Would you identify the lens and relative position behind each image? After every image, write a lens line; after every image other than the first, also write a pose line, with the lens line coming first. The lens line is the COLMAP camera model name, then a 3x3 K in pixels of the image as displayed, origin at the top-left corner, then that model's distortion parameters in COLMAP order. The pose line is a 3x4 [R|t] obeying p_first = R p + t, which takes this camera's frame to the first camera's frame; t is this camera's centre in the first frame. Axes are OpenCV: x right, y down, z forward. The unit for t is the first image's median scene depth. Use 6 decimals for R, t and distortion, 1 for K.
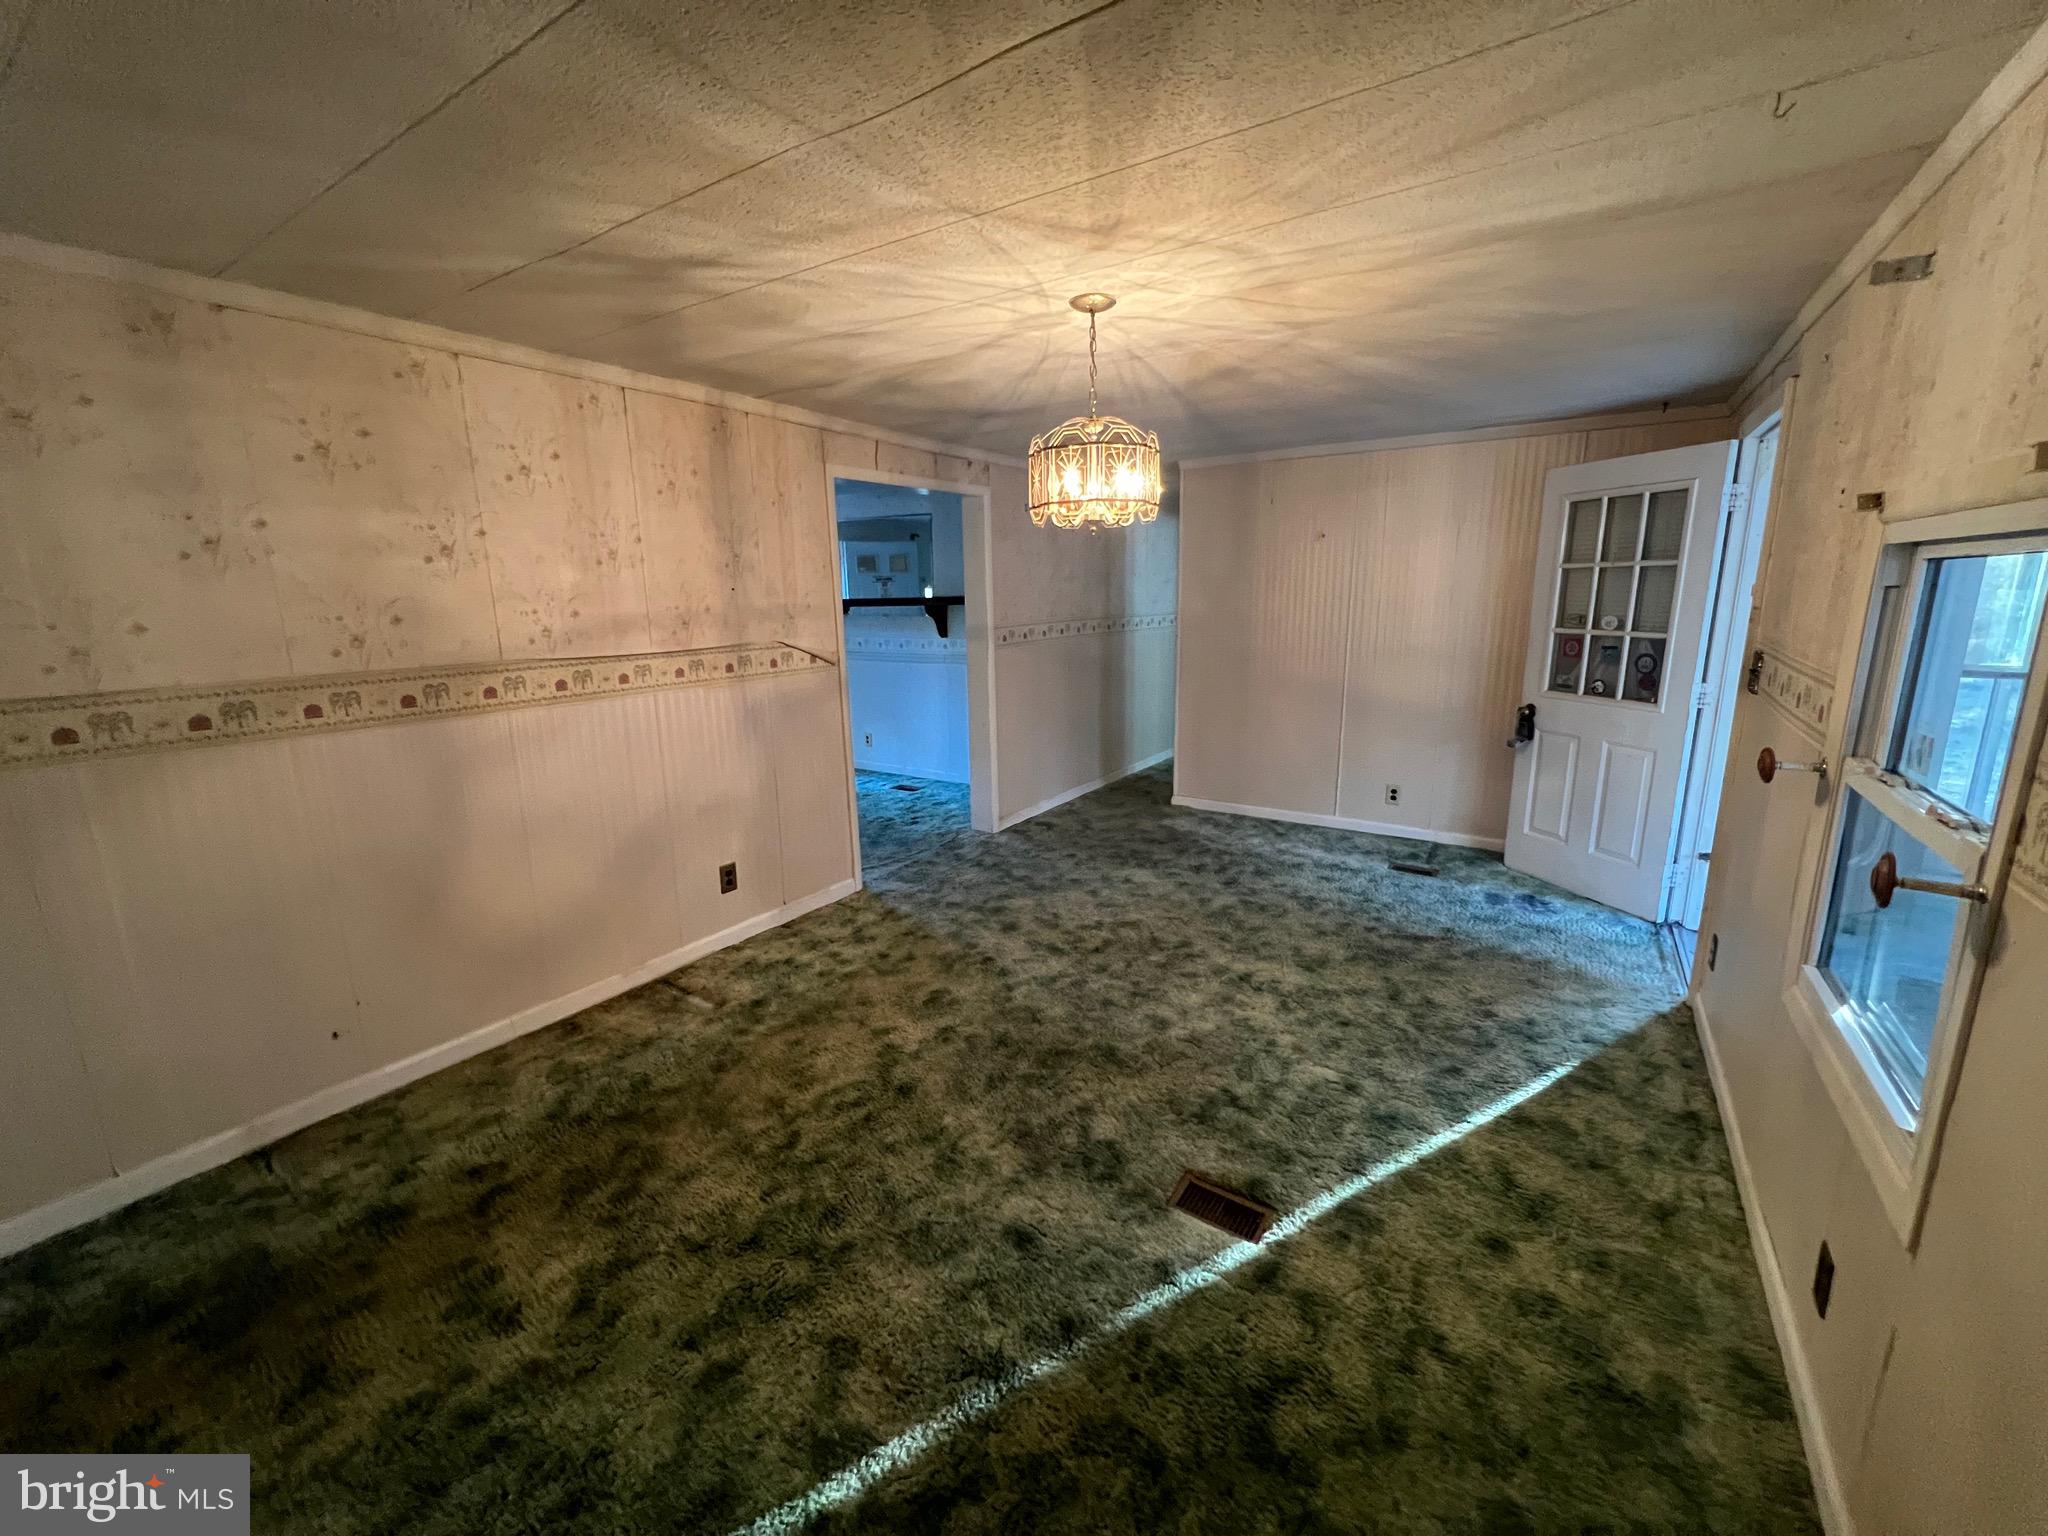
lens RADIAL K [[817.2, 0, 1022.2], [0, 817.2, 763.4], [0, 0, 1]] dist [0.000451, -0.000123]
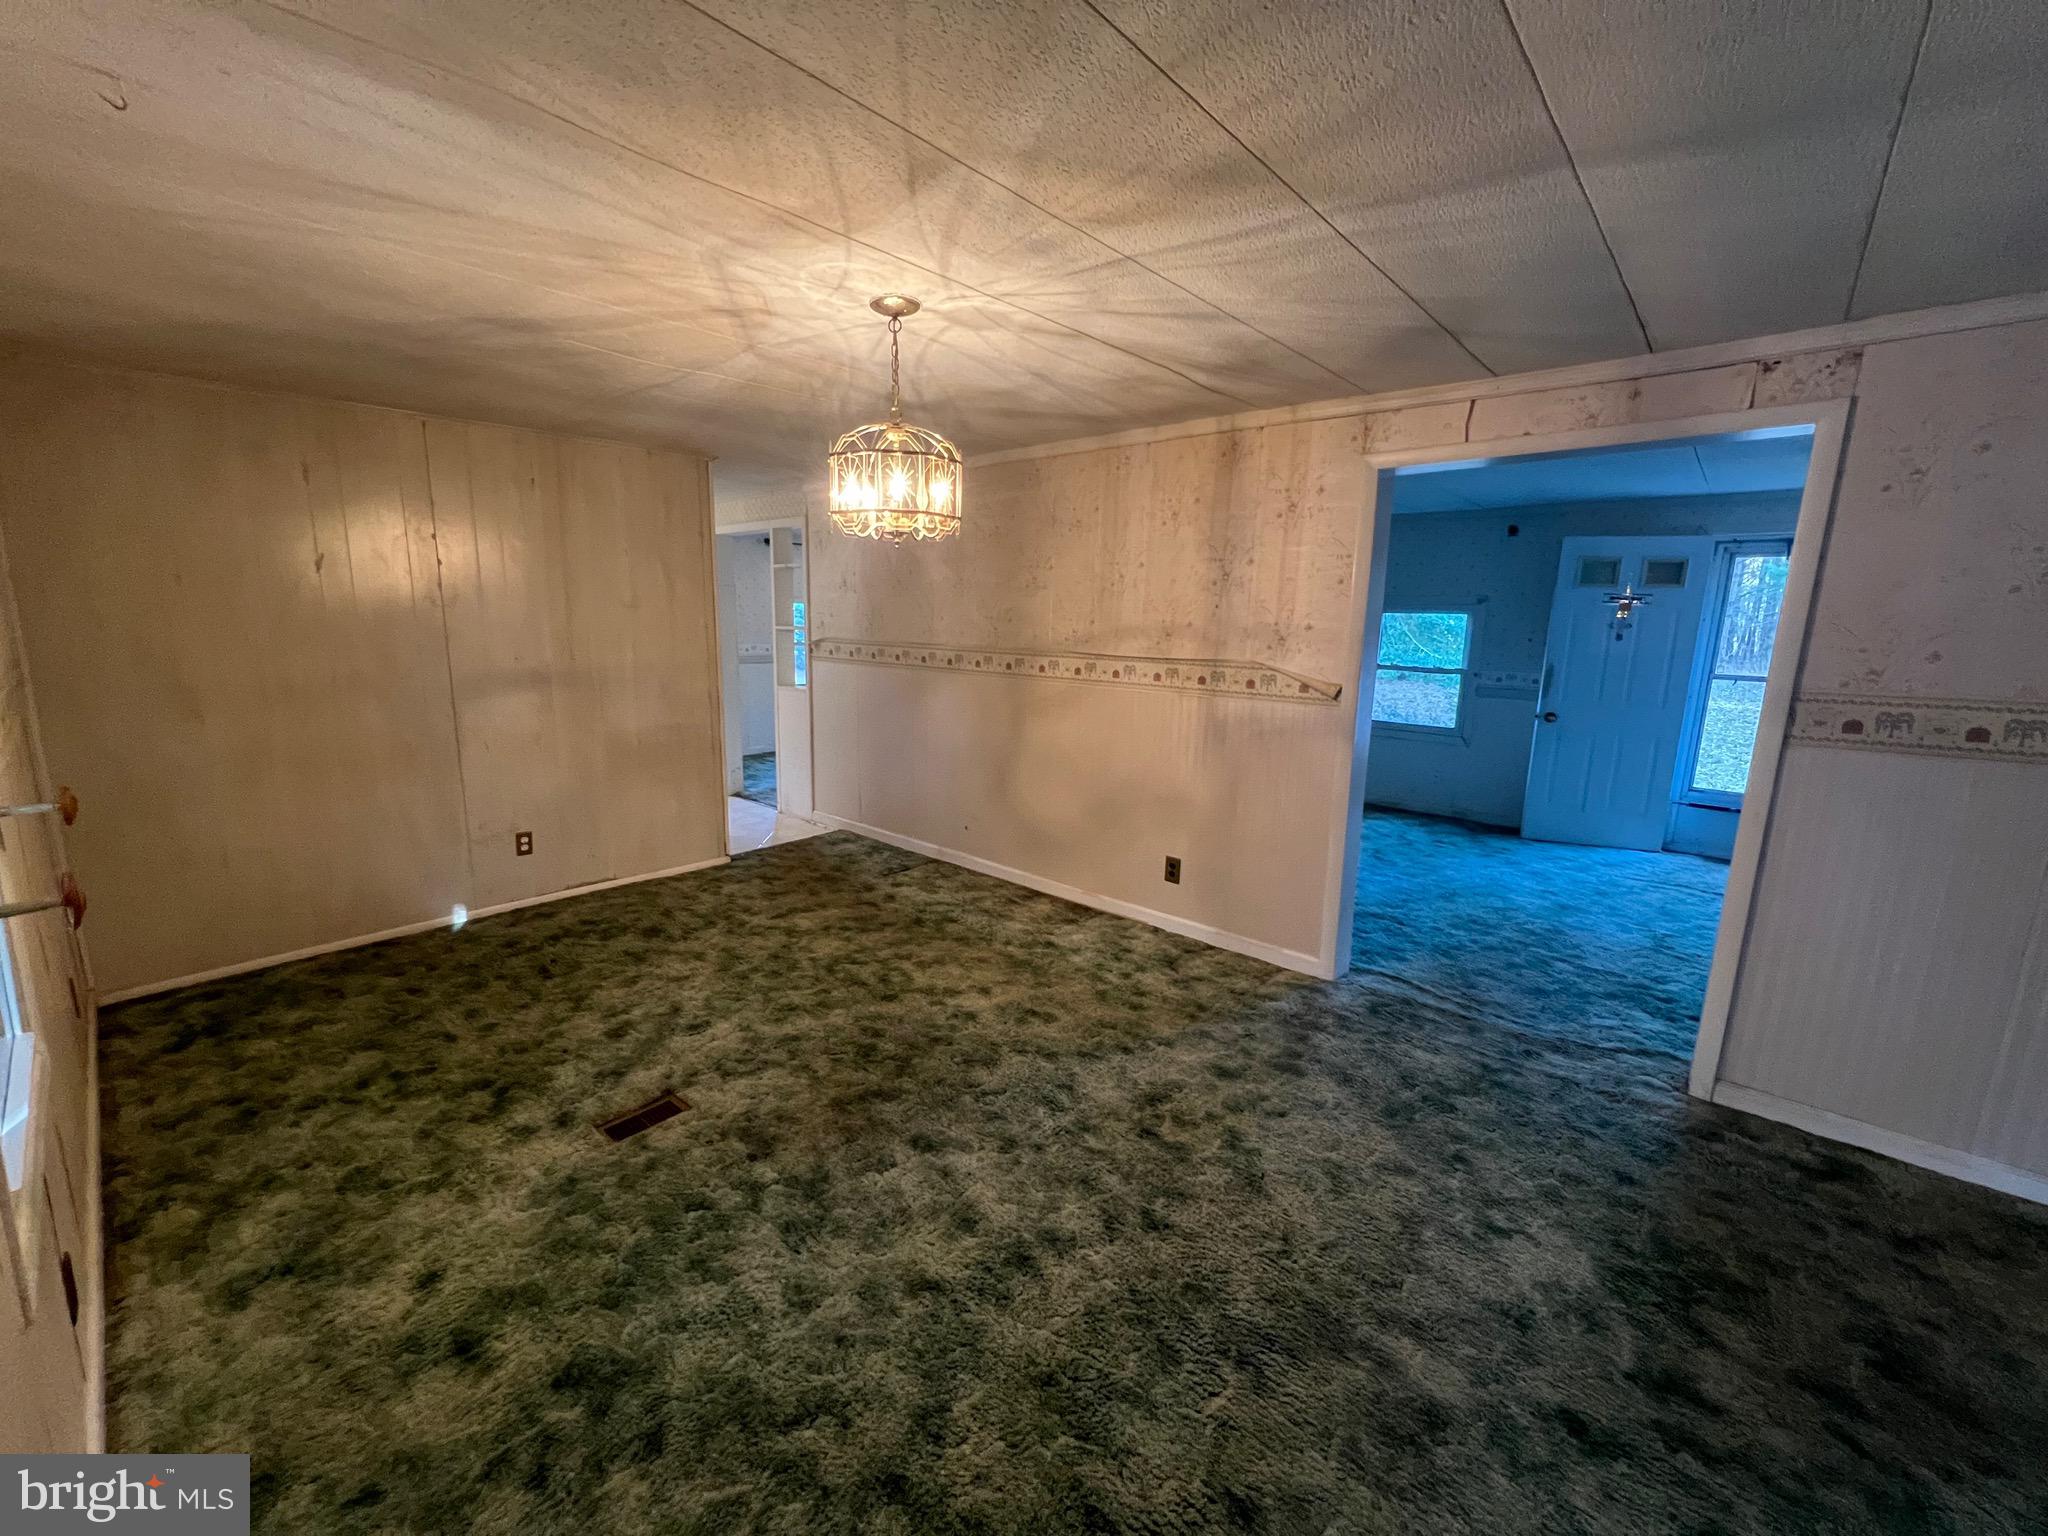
lens RADIAL K [[817.7, 0, 1017.9], [0, 817.7, 763.8], [0, 0, 1]] dist [0.000529, -0.000228]
pose [[-0.142678, 0.194078, -0.970555, 0.819486], [-0.220286, 0.949766, 0.222304, -0.223348], [0.964944, 0.245518, -0.092758, 1.013992]]
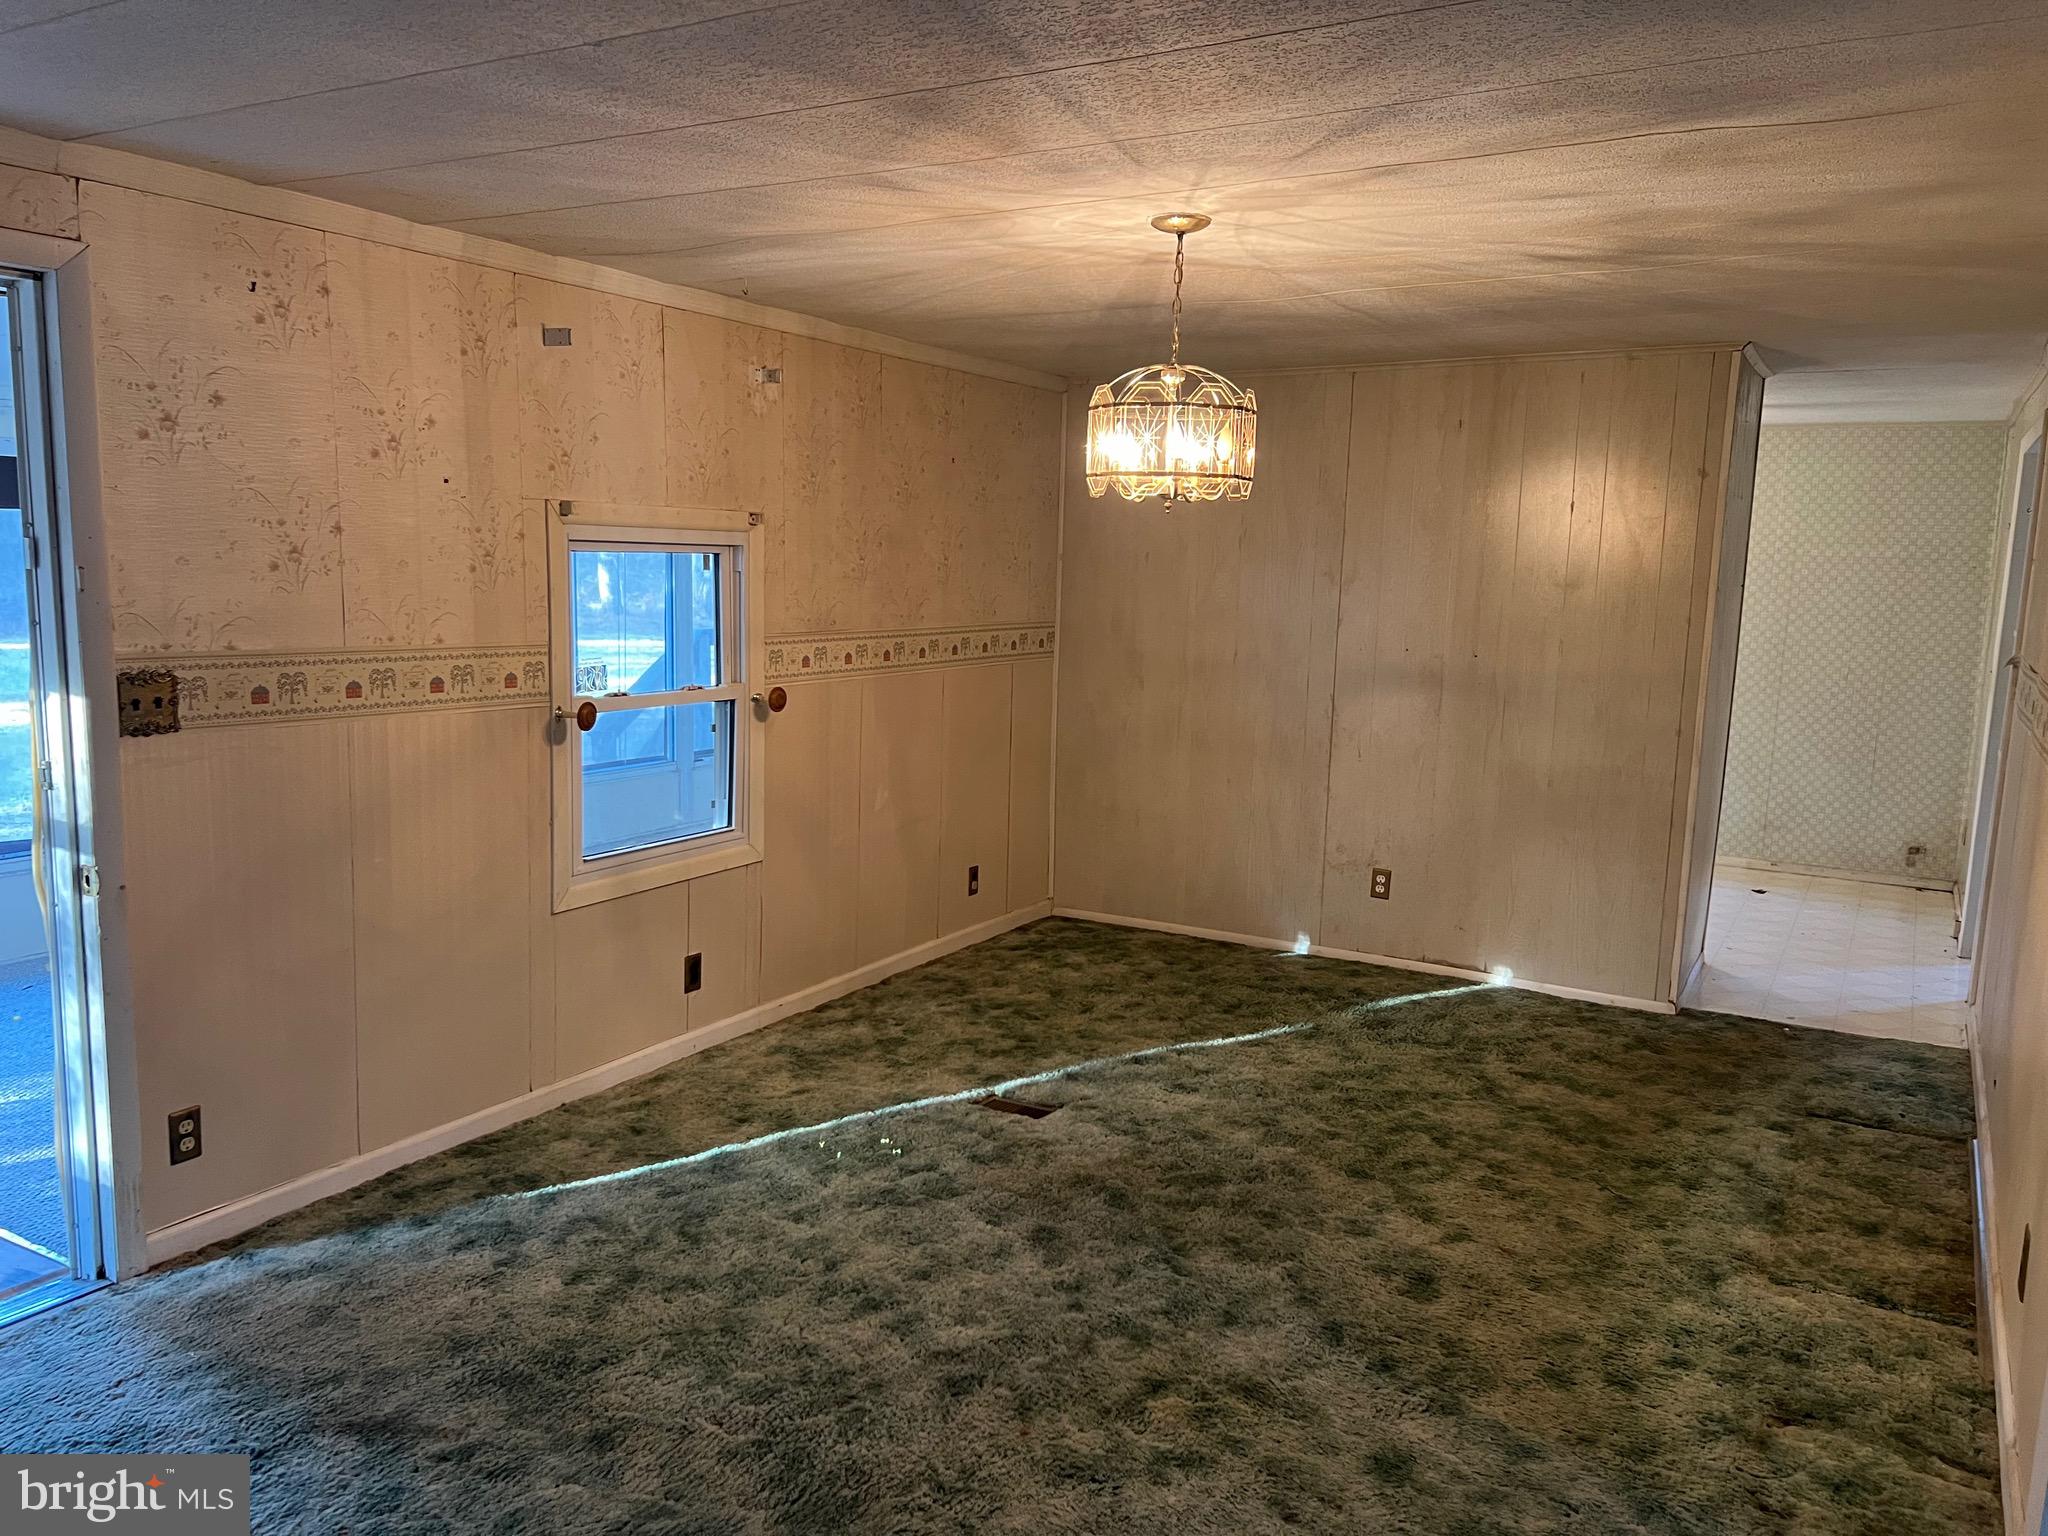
lens RADIAL K [[1532.5, 0, 1013.0], [0, 1532.5, 776.3], [0, 0, 1]] dist [0.036764, -0.008312]
pose [[-0.998273, 0.000698, -0.058745, 0.250514], [-0.019770, 0.937622, 0.347093, -0.430189], [0.055323, 0.347655, -0.935989, 1.917362]]
